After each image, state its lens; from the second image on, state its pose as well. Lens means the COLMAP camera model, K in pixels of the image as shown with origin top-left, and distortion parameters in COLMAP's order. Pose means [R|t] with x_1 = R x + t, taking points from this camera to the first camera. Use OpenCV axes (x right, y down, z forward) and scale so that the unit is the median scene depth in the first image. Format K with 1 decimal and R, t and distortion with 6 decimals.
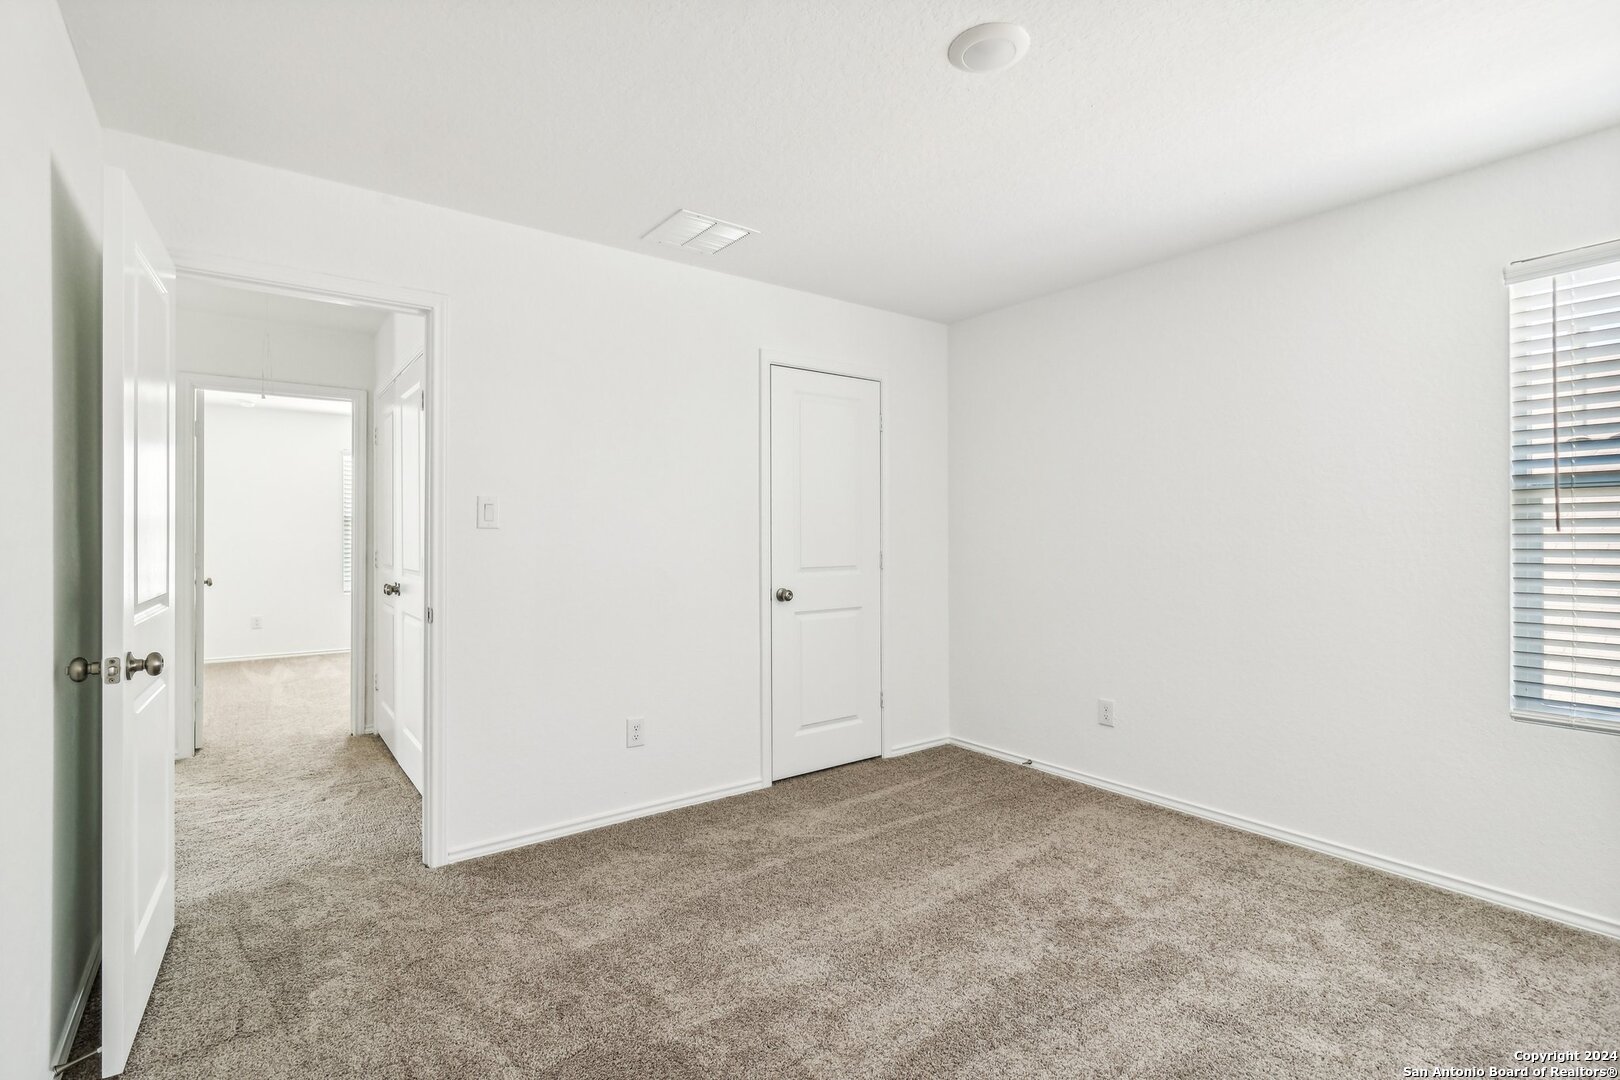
lens RADIAL K [[758.1, 0, 800.9], [0, 758.1, 547.0], [0, 0, 1]] dist [0.007353, 0.001976]
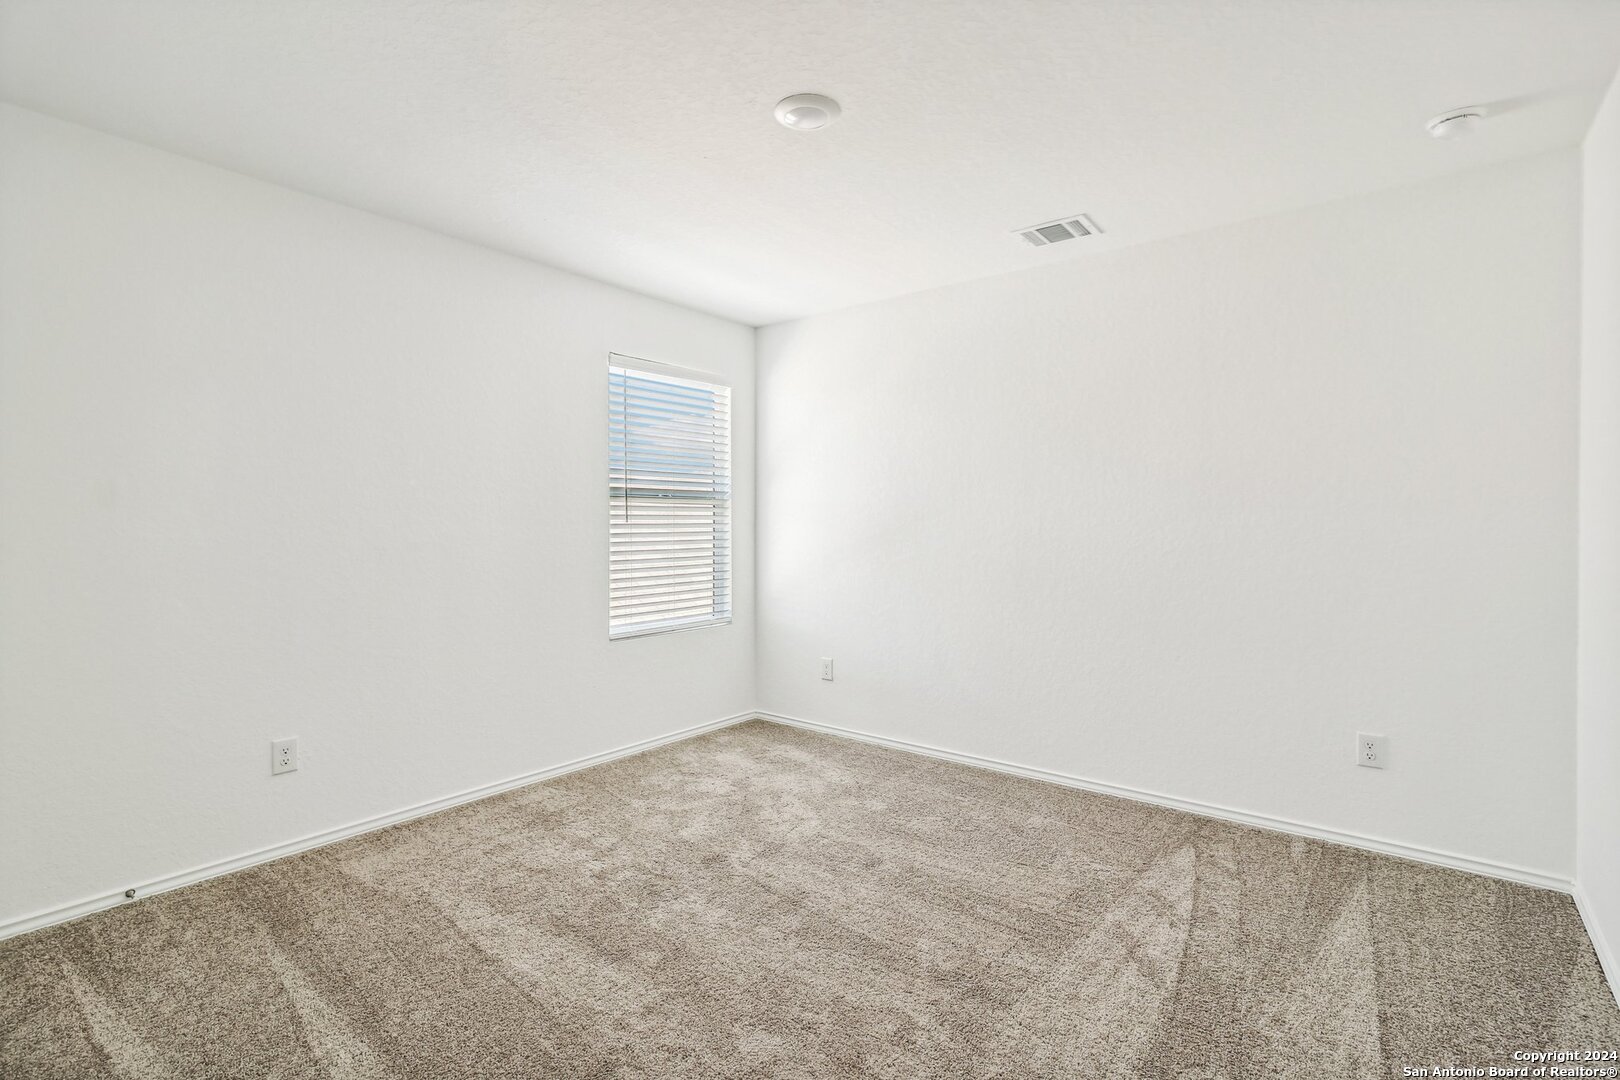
lens RADIAL K [[758.1, 0, 819.1], [0, 758.1, 529.4], [0, 0, 1]] dist [0.007353, 0.001976]
pose [[-0.264469, 0.003281, 0.964389, -0.660598], [0.016439, 0.999864, 0.001106, 0.000643], [-0.964254, 0.016147, -0.264487, 0.945363]]
